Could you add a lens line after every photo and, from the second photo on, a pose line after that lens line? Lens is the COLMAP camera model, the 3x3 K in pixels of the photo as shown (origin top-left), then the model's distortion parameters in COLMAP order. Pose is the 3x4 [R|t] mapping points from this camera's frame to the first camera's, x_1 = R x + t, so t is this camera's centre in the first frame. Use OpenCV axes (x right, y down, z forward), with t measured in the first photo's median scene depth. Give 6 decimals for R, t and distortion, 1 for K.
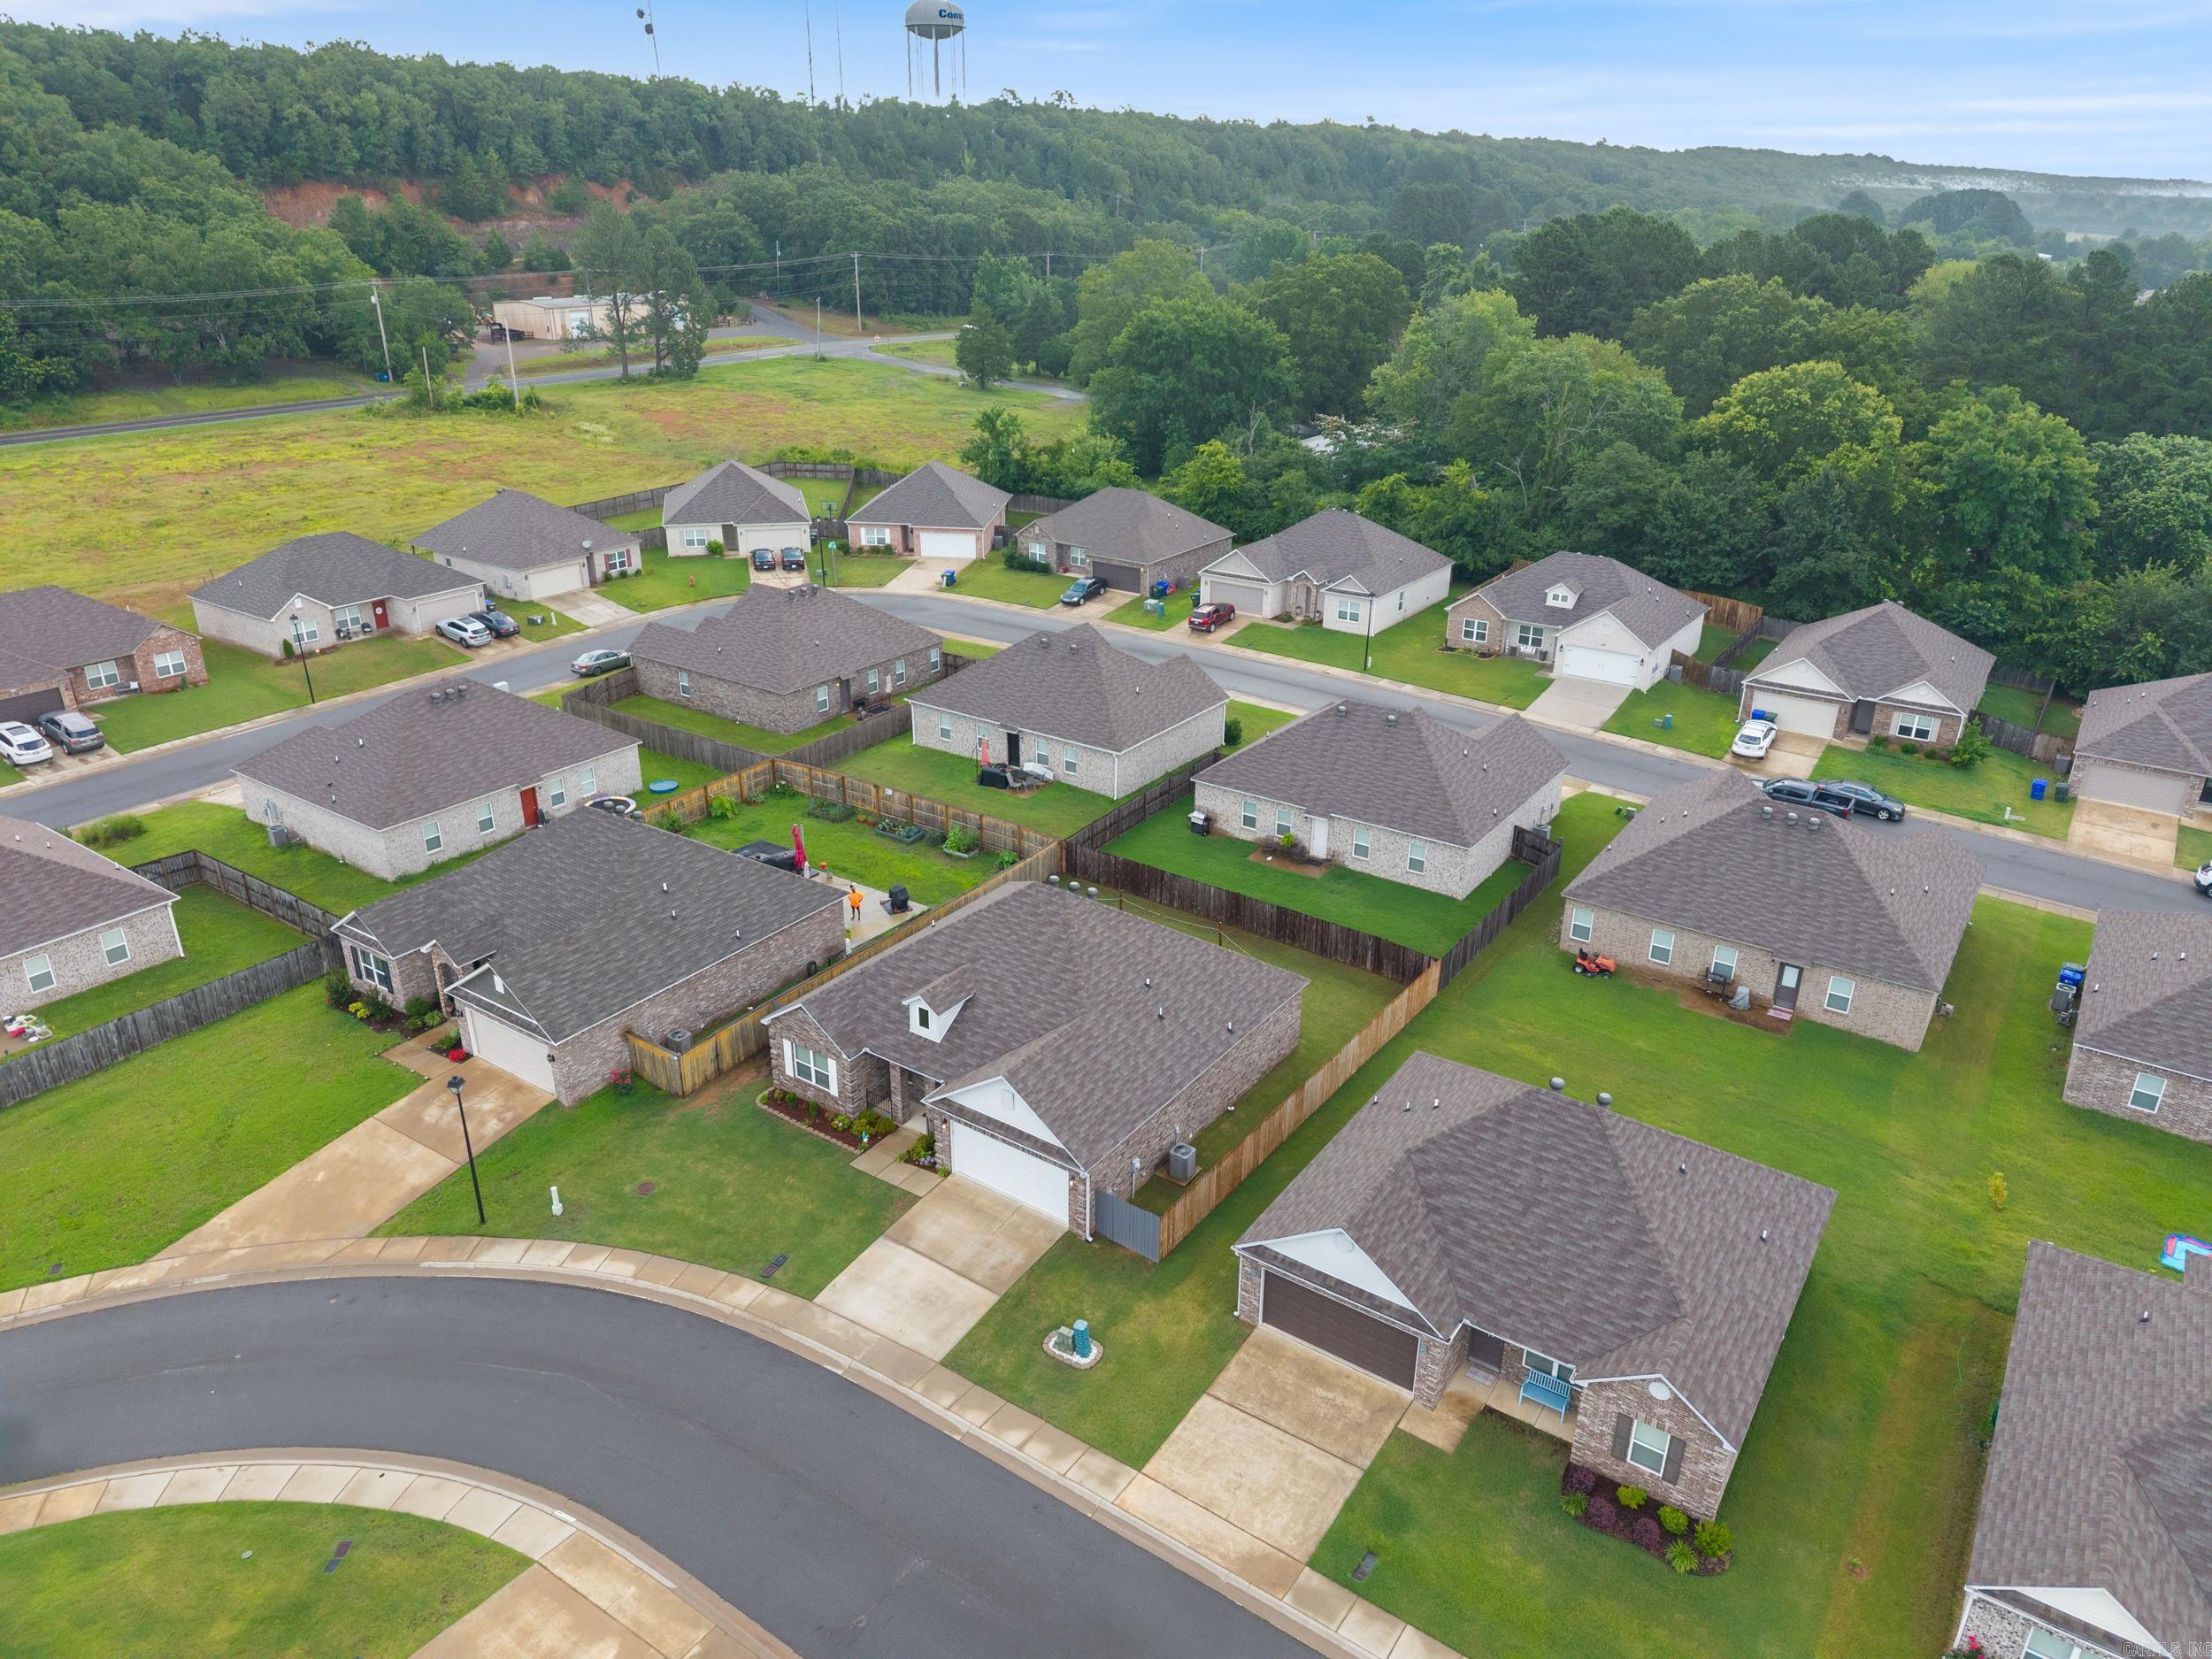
lens RADIAL K [[1492.6, 0, 1108.1], [0, 1492.6, 795.5], [0, 0, 1]] dist [0.048851, -0.055646]
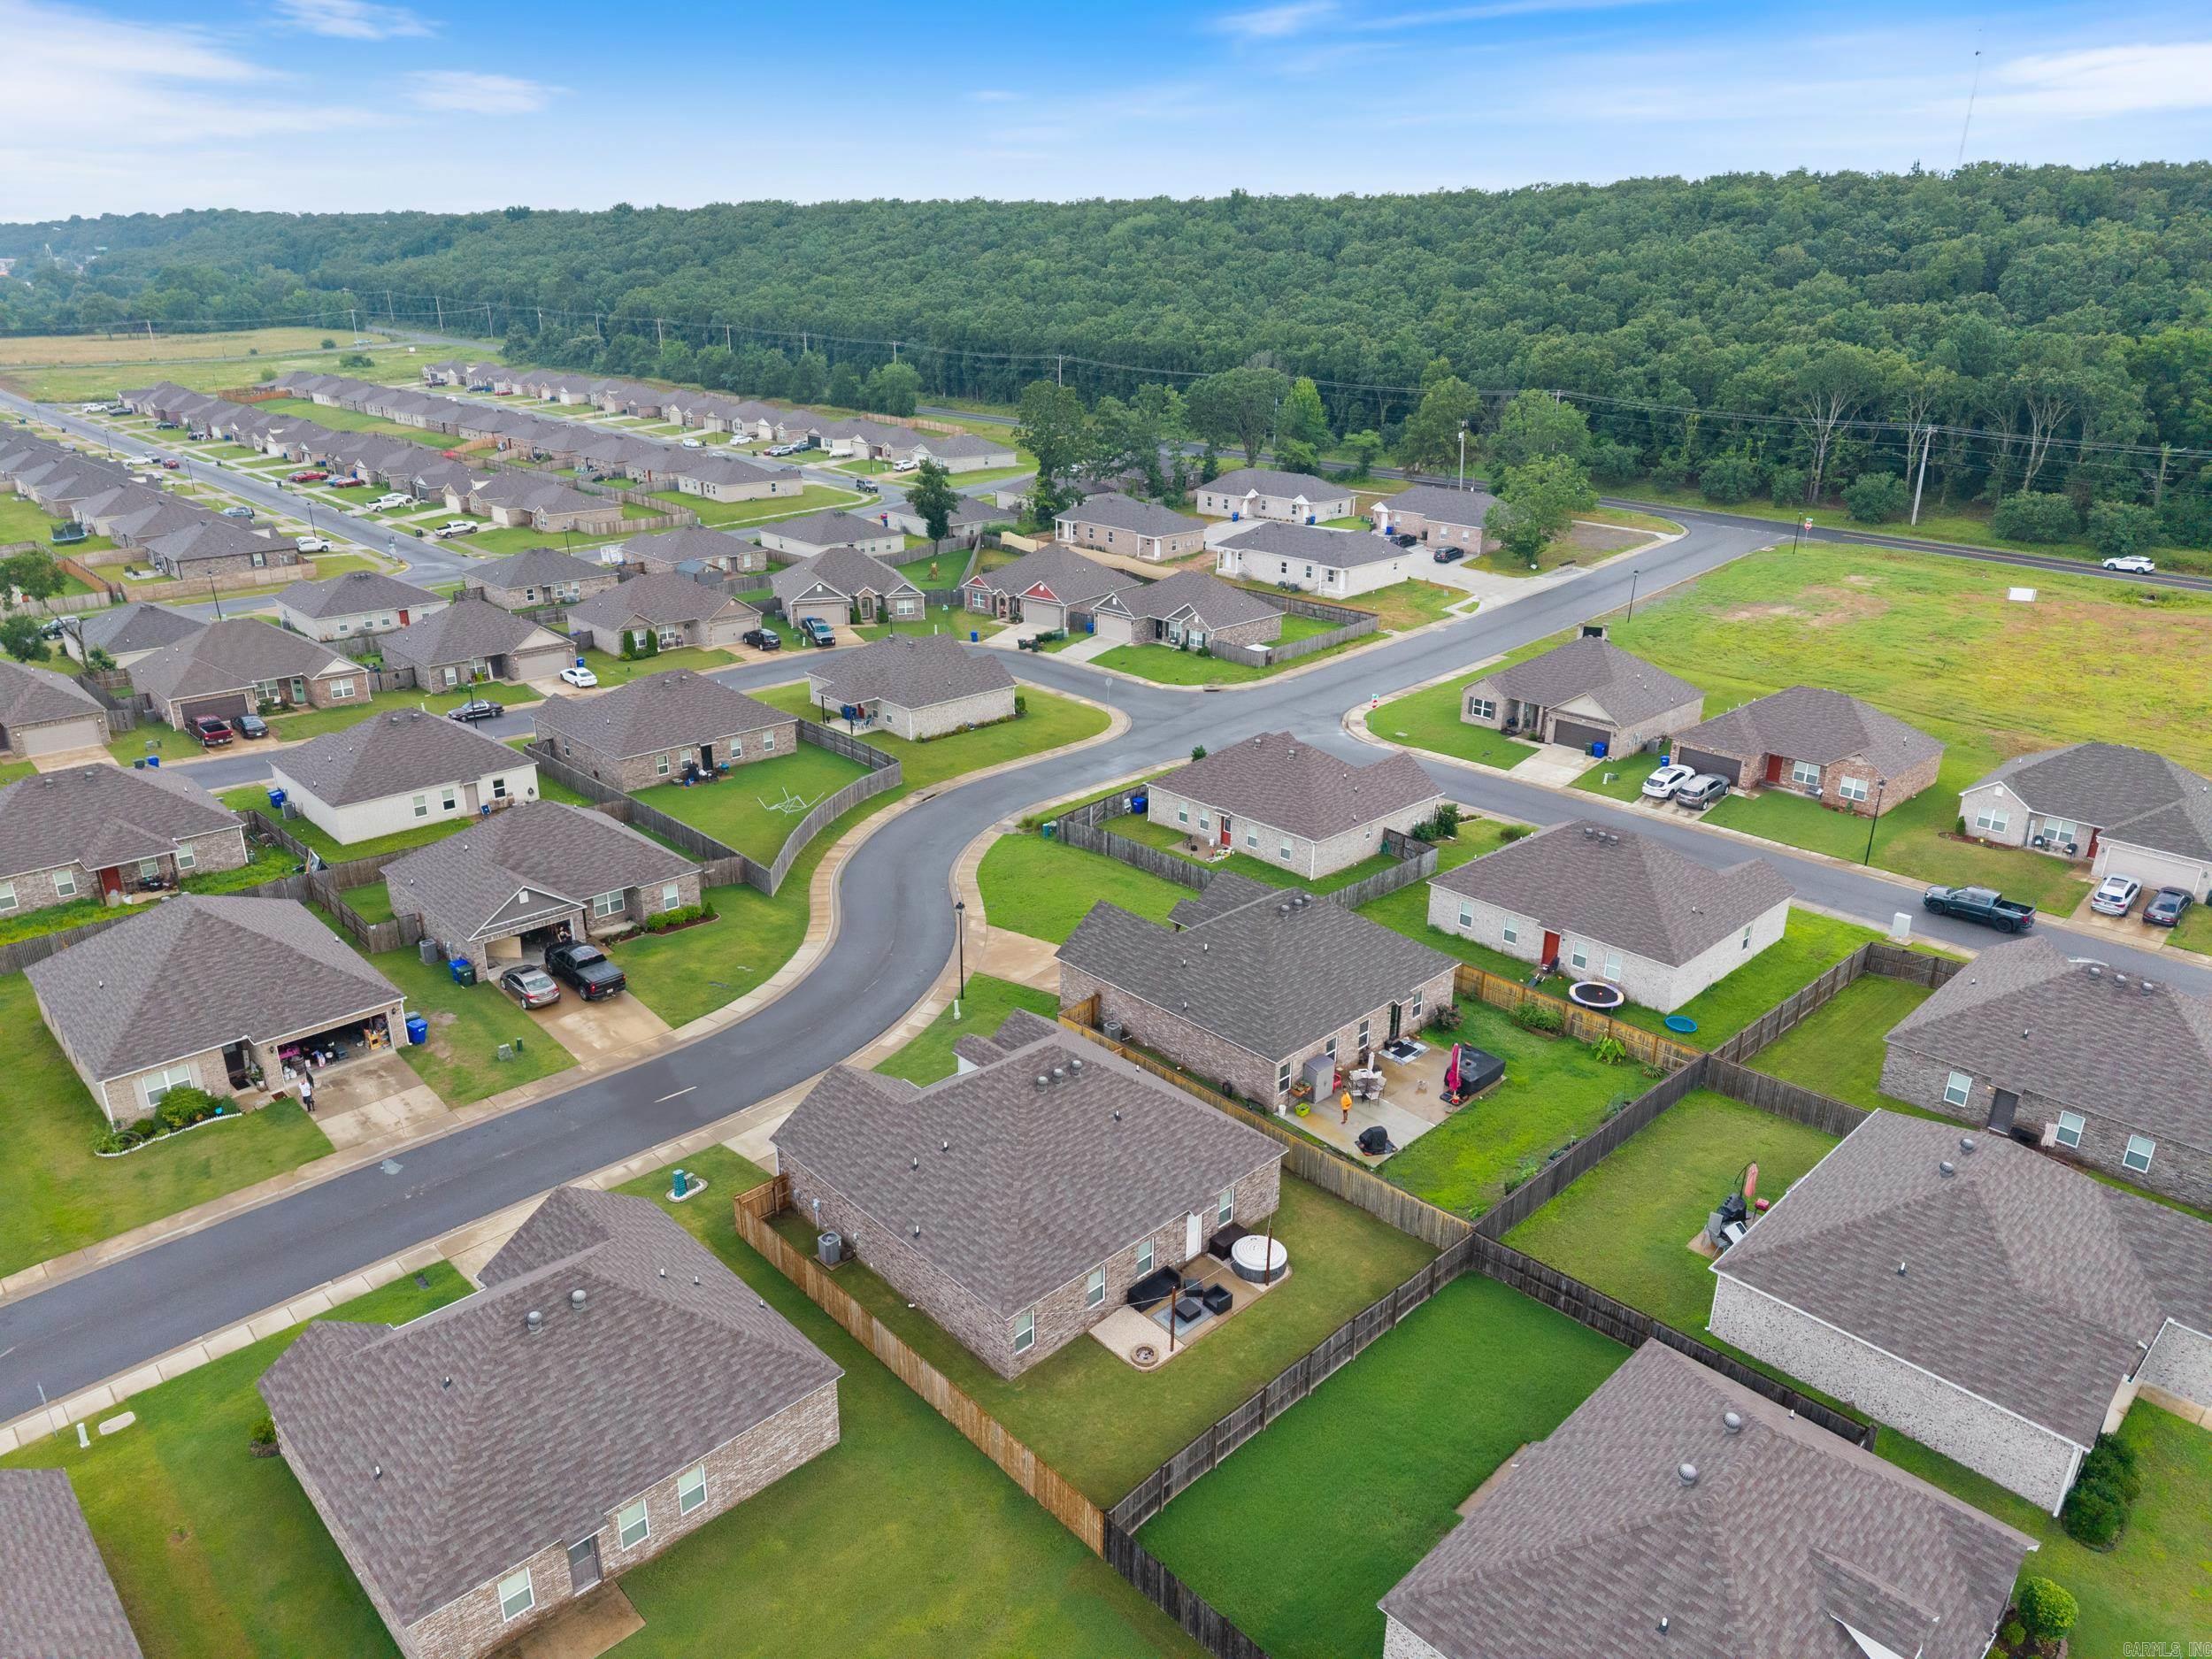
lens RADIAL K [[1492.6, 0, 1108.1], [0, 1492.6, 795.5], [0, 0, 1]] dist [0.048851, -0.055646]
pose [[-0.195478, 0.322050, -0.926322, 0.655984], [-0.380420, 0.845686, 0.374294, -0.380752], [0.903918, 0.425558, -0.042799, 0.751965]]
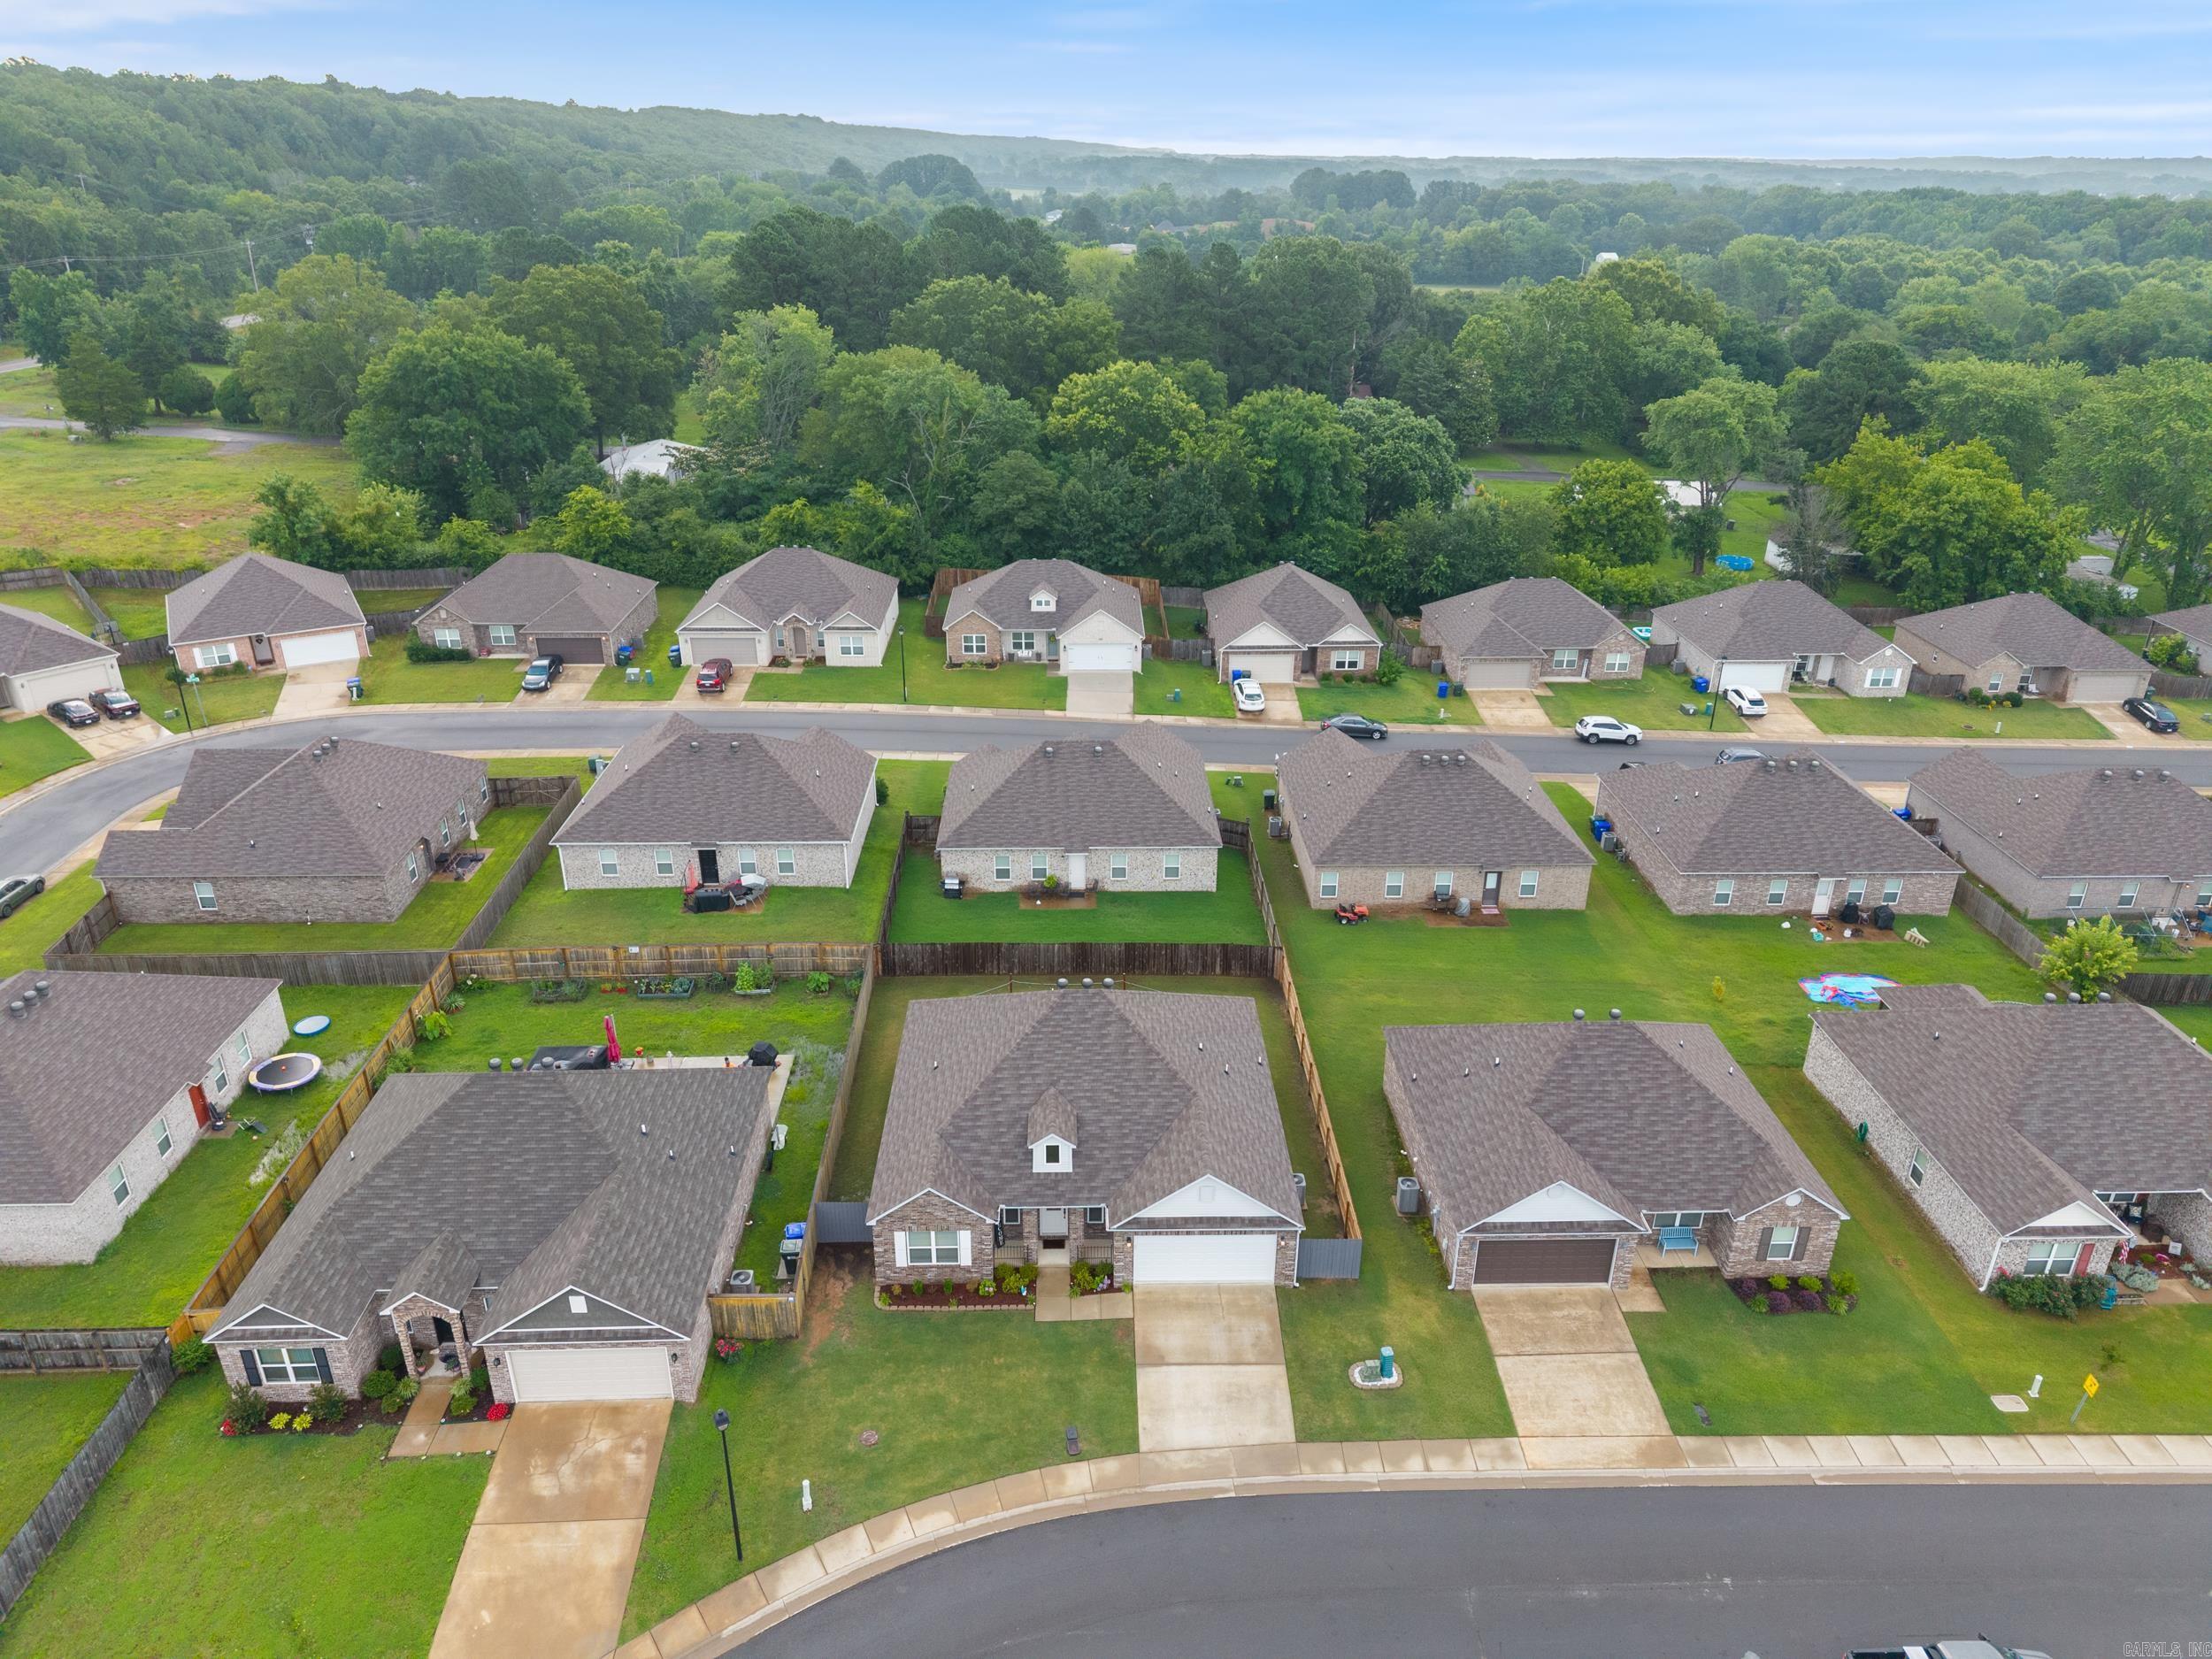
lens RADIAL K [[1492.6, 0, 1108.1], [0, 1492.6, 795.5], [0, 0, 1]] dist [0.048851, -0.055646]
pose [[0.804643, -0.238437, 0.543781, -0.413684], [0.223622, 0.970087, 0.094465, -0.122198], [-0.550039, 0.045590, 0.833894, 0.089074]]
